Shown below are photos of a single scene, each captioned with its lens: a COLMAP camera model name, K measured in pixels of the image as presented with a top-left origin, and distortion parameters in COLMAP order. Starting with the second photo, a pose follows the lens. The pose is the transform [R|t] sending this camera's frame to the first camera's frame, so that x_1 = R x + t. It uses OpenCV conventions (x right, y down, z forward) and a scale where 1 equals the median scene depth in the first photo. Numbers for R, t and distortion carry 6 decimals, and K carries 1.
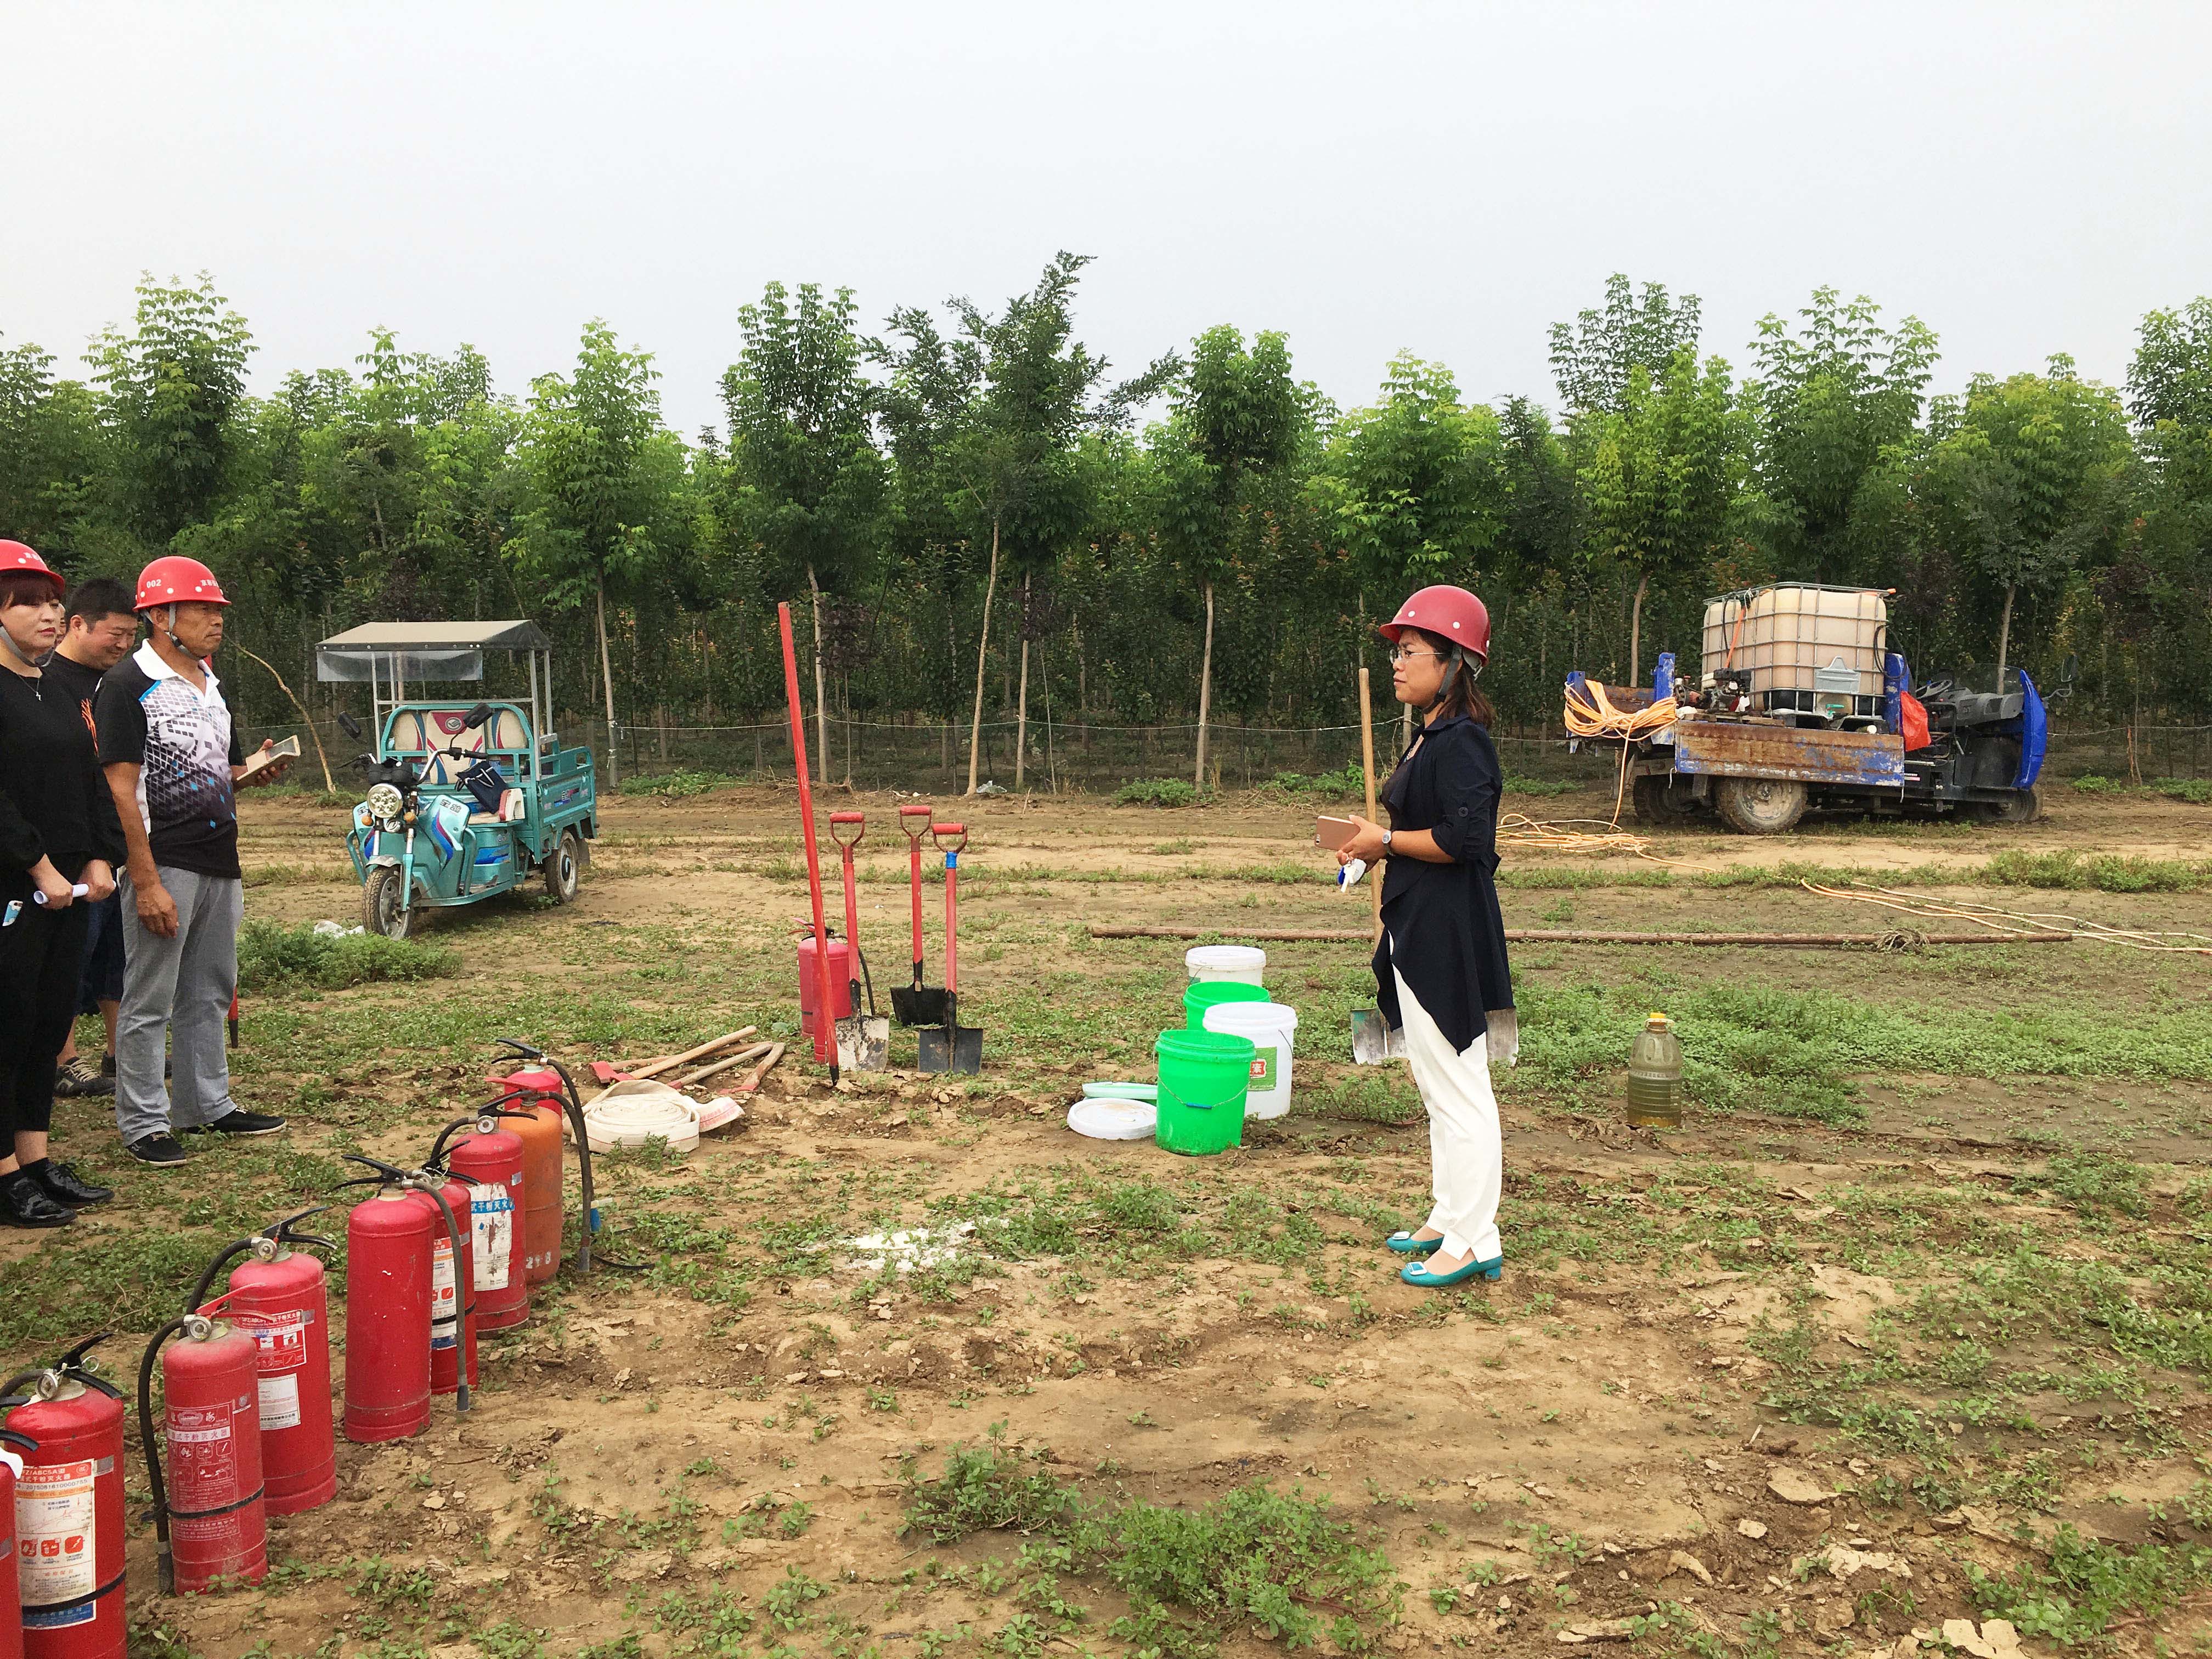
lens RADIAL K [[1829.6, 0, 1106.0], [0, 1829.6, 829.5], [0, 0, 1]] dist [0.079795, -0.126240]
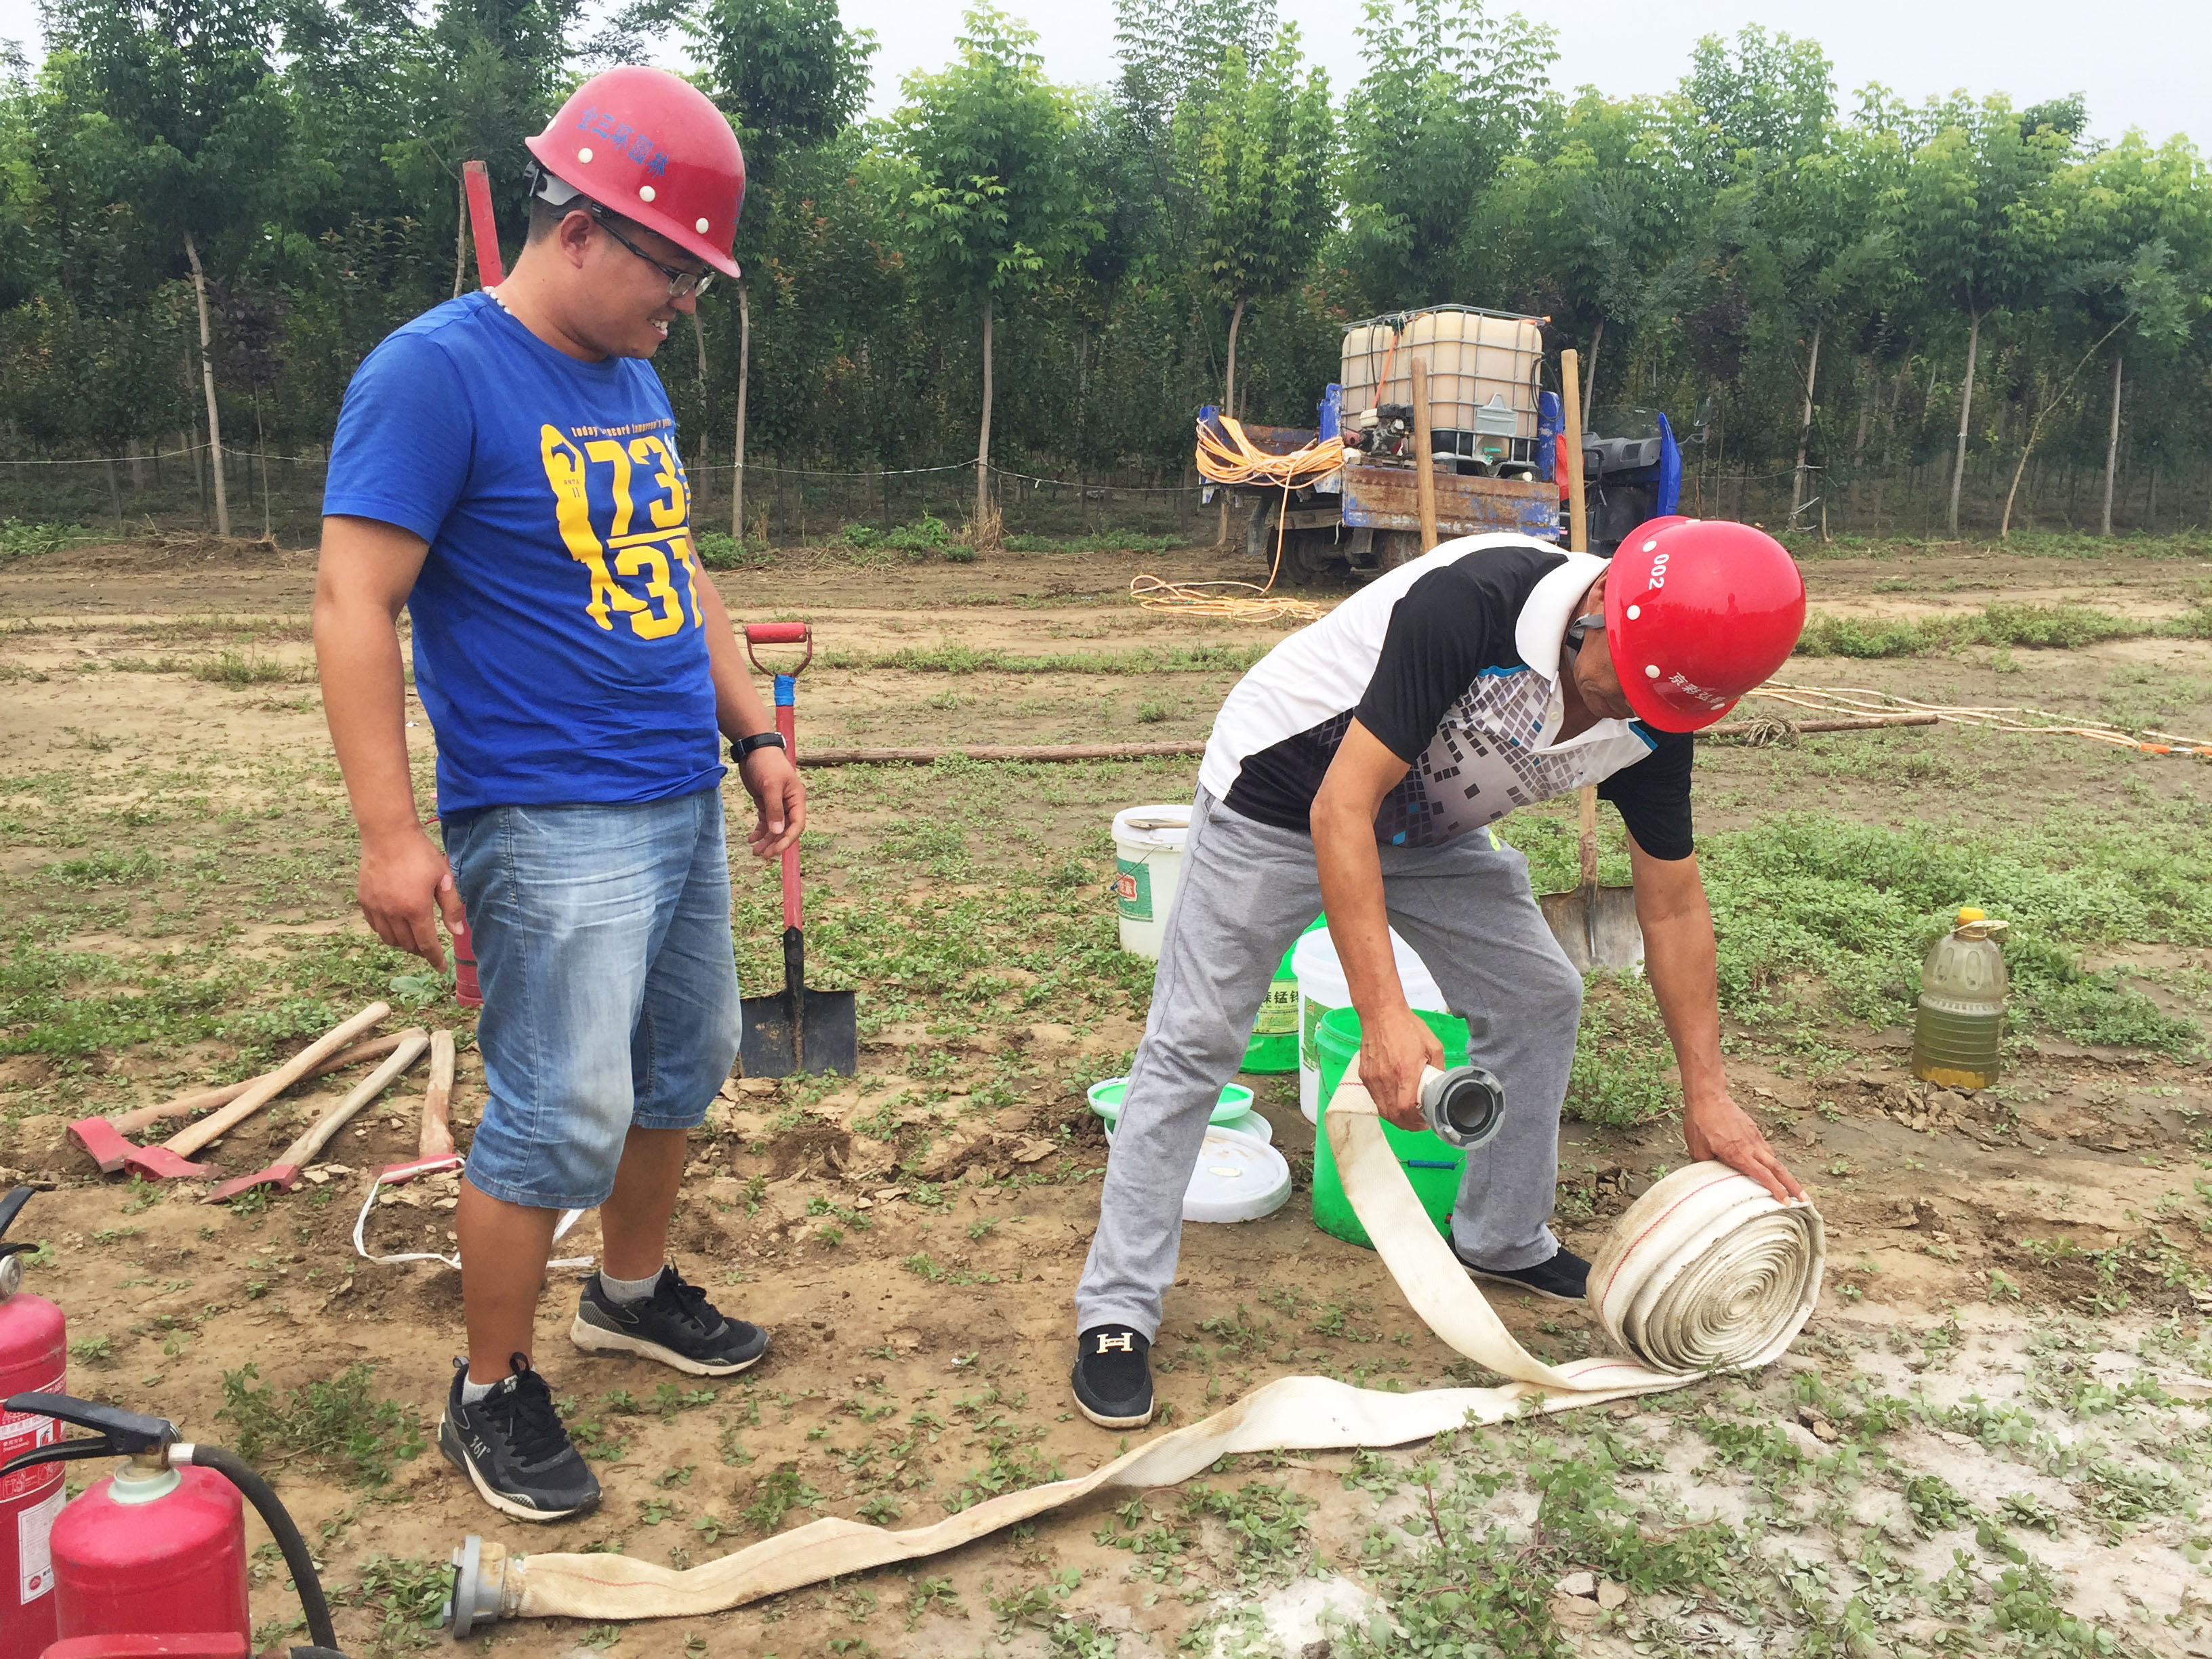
lens RADIAL K [[1875.2, 0, 1113.4], [0, 1875.2, 805.9], [0, 0, 1]] dist [0.082630, -0.127092]
pose [[0.949801, -0.046844, 0.309328, -0.066020], [0.010447, 0.992924, 0.118289, -0.005639], [-0.312681, -0.109119, 0.943570, 0.174807]]
